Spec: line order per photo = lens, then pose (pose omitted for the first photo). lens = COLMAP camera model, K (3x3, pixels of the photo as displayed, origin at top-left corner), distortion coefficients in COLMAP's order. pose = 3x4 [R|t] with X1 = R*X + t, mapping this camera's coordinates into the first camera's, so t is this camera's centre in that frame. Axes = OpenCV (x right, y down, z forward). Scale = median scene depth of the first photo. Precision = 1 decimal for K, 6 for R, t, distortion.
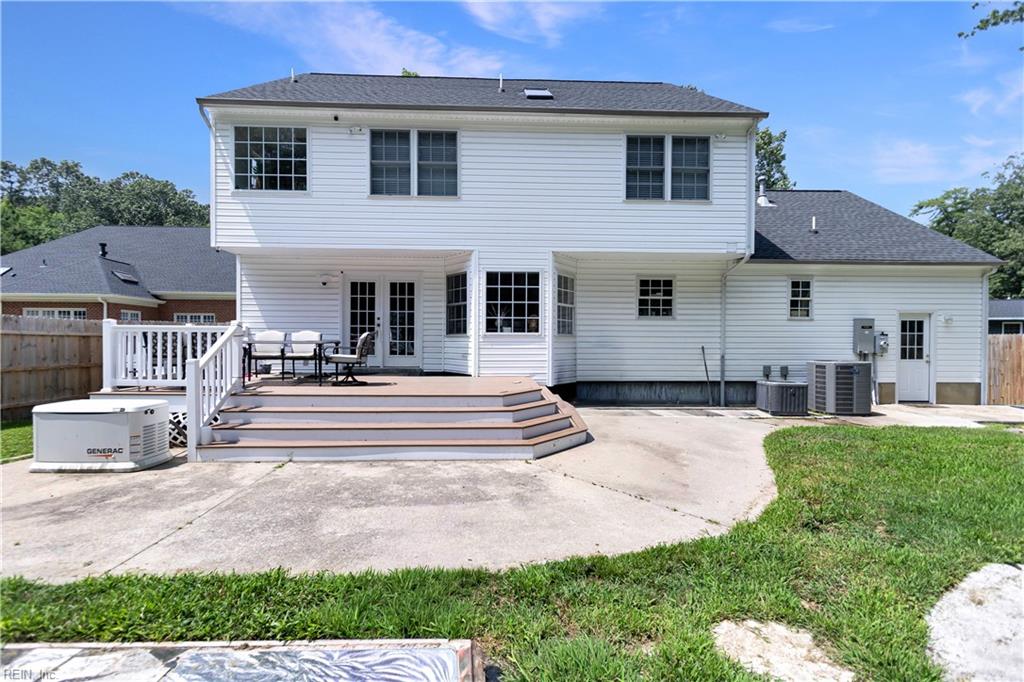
lens RADIAL K [[472.0, 0, 512.0], [0, 472.0, 341.0], [0, 0, 1]] dist [0.006321, 0.000238]
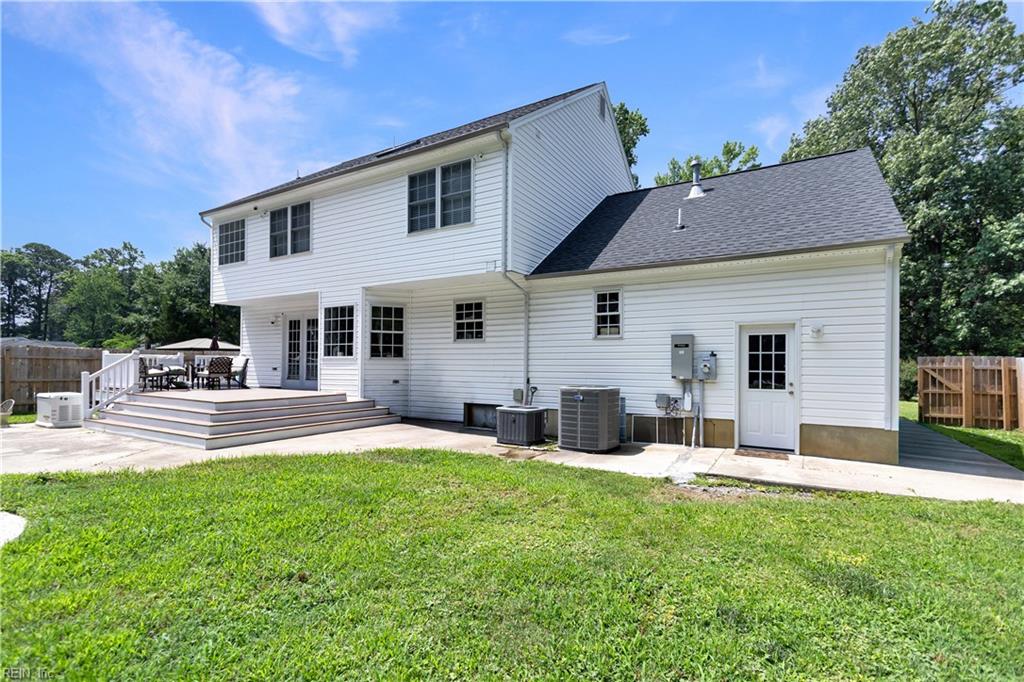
lens RADIAL K [[456.9, 0, 545.7], [0, 456.9, 352.7], [0, 0, 1]] dist [0.004313, 0.000260]
pose [[0.854688, -0.013122, -0.518976, 1.003283], [-0.002507, 0.999565, -0.029402, 0.005697], [0.519136, 0.026431, 0.854283, 0.255077]]
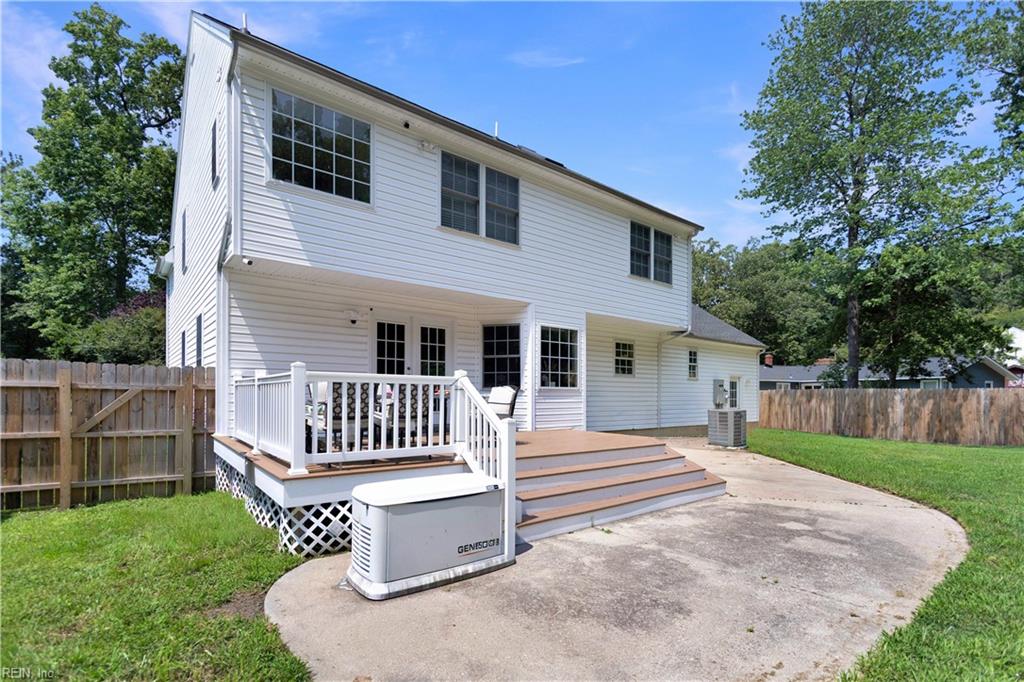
lens RADIAL K [[483.1, 0, 530.2], [0, 483.1, 391.7], [0, 0, 1]] dist [0.001409, 0.000200]
pose [[0.798916, 0.005519, 0.601418, -0.642691], [-0.003860, 0.999984, -0.004049, -0.002767], [-0.601431, 0.000913, 0.798925, 0.179424]]
